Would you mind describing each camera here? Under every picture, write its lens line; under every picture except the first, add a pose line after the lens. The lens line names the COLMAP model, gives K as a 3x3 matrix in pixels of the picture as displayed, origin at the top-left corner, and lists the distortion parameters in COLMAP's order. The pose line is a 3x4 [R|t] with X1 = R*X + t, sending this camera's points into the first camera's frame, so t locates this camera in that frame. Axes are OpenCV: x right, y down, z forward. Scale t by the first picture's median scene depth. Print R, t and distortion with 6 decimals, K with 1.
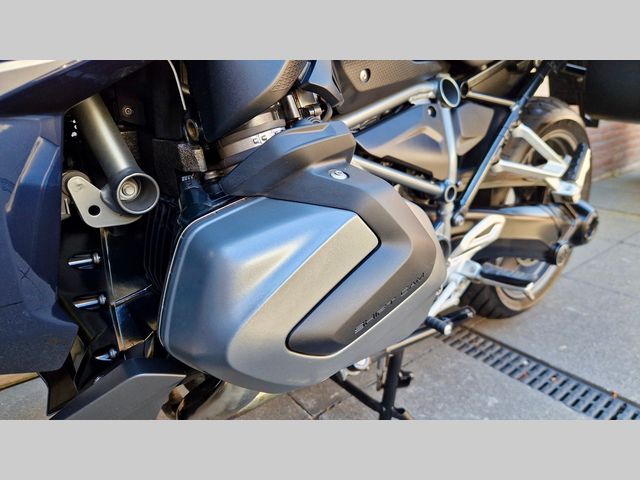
lens RADIAL K [[433.9, 0, 315.9], [0, 433.9, 239.7], [0, 0, 1]] dist [0.058195, -0.059730]
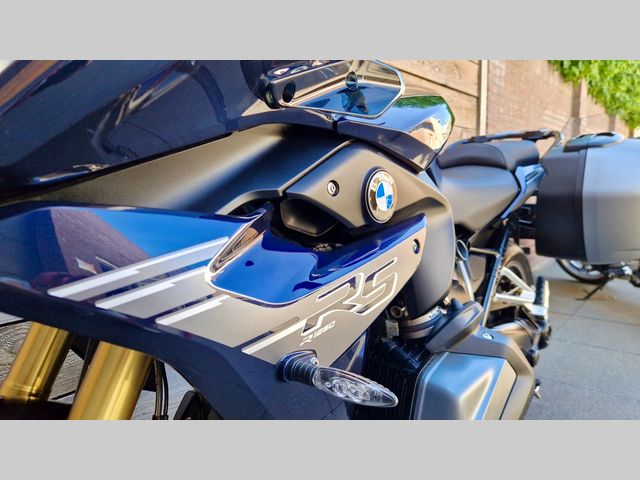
lens RADIAL K [[433.9, 0, 315.9], [0, 433.9, 239.7], [0, 0, 1]] dist [0.058195, -0.059730]
pose [[0.981999, -0.024101, 0.187343, -0.366323], [0.066362, 0.972620, -0.222727, -0.070699], [-0.176846, 0.231150, 0.956711, -0.245284]]
